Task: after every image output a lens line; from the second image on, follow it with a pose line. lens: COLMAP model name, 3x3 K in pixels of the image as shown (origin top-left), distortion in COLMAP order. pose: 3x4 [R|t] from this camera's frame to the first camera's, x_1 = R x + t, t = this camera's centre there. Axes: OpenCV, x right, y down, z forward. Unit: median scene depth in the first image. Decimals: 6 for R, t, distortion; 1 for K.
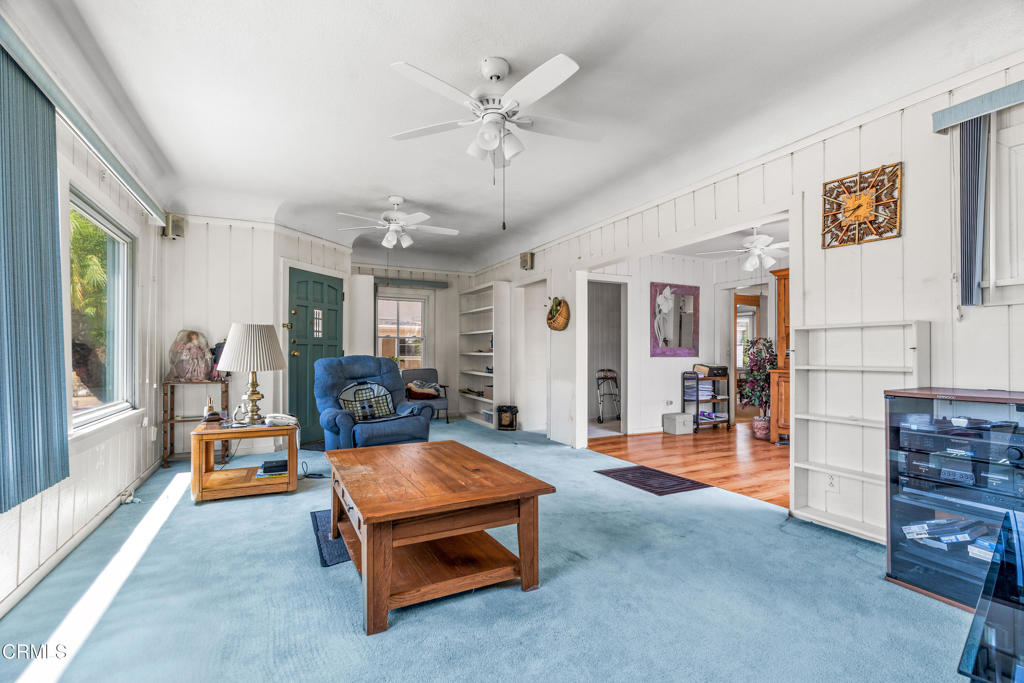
lens RADIAL K [[473.9, 0, 513.4], [0, 473.9, 348.1], [0, 0, 1]] dist [-0.001449, -0.000159]
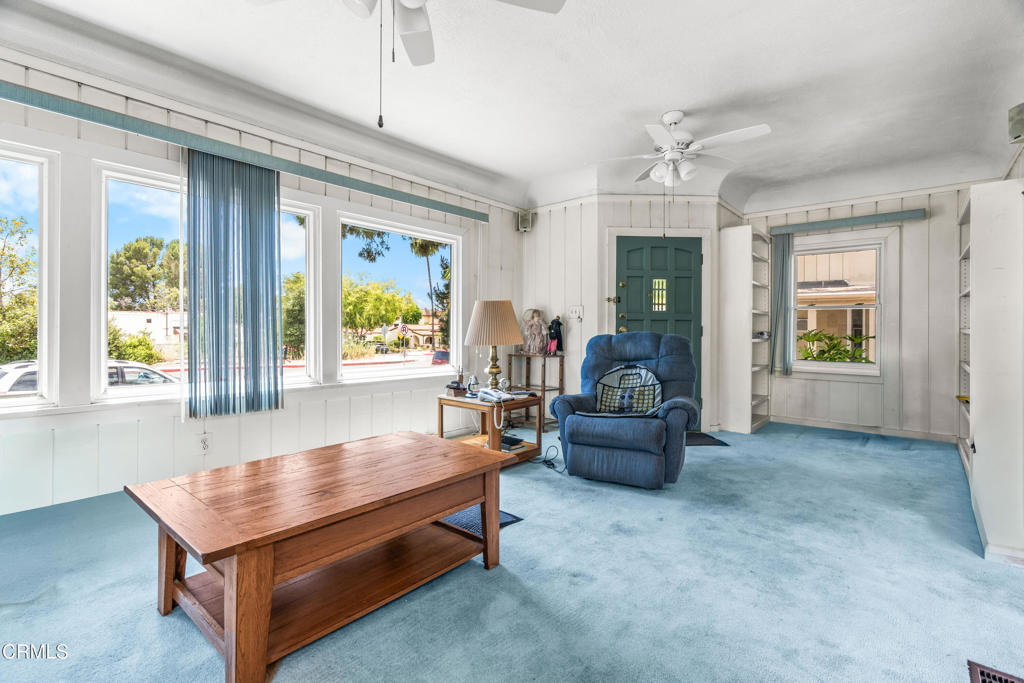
lens RADIAL K [[472.0, 0, 497.3], [0, 472.0, 330.7], [0, 0, 1]] dist [-0.002369, -0.000143]
pose [[0.372382, 0.003078, -0.928074, 0.319350], [0.006143, 0.999964, 0.005781, 0.007112], [0.928059, -0.007854, 0.372350, 0.474035]]
